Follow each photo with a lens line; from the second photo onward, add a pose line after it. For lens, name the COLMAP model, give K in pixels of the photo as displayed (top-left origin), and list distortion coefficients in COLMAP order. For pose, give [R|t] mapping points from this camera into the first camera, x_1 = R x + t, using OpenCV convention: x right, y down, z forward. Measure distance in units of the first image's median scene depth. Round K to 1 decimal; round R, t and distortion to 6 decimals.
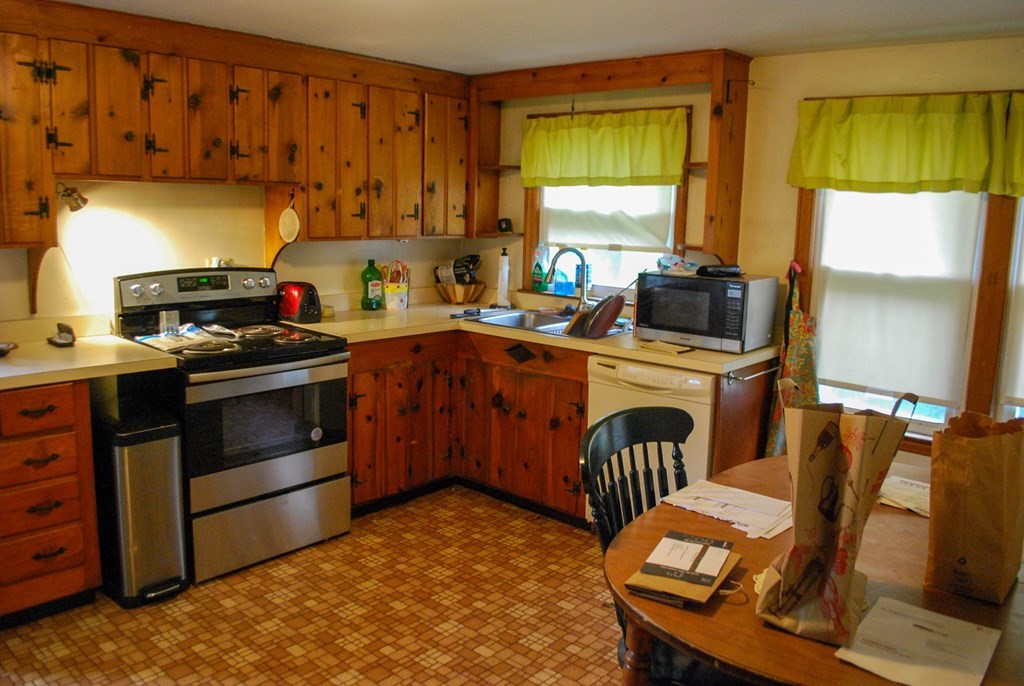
lens RADIAL K [[813.6, 0, 507.5], [0, 813.6, 338.7], [0, 0, 1]] dist [-0.064442, -0.006615]
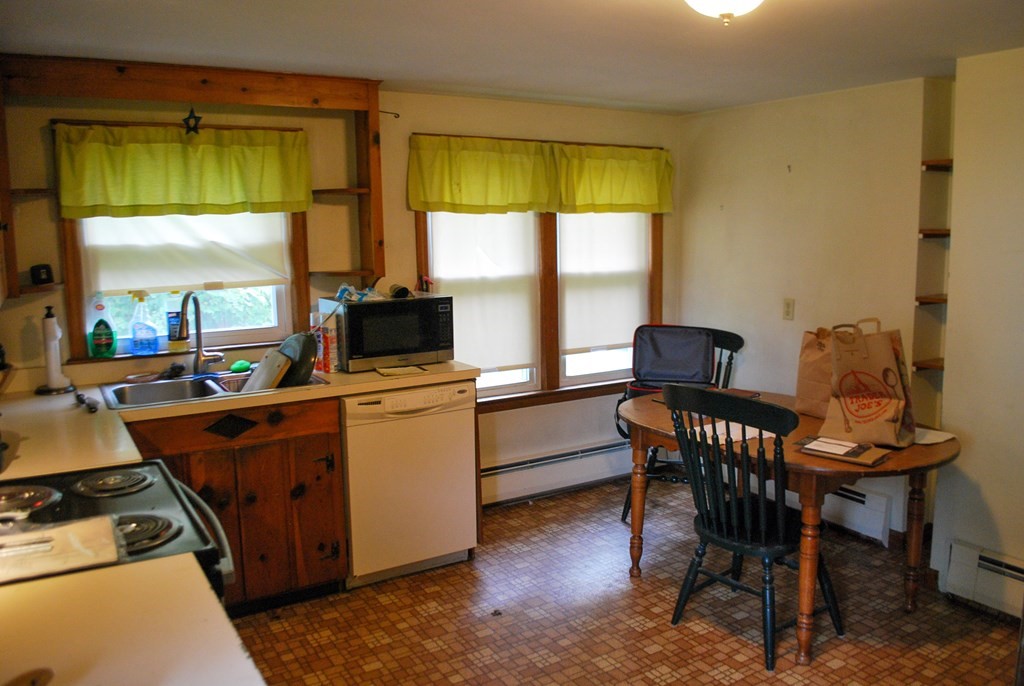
lens RADIAL K [[813.6, 0, 508.8], [0, 813.6, 347.1], [0, 0, 1]] dist [-0.064442, -0.006615]
pose [[0.276982, -0.167868, 0.946098, -0.641350], [0.184777, 0.975550, 0.118997, -0.100896], [-0.942941, 0.141857, 0.301228, 0.499010]]
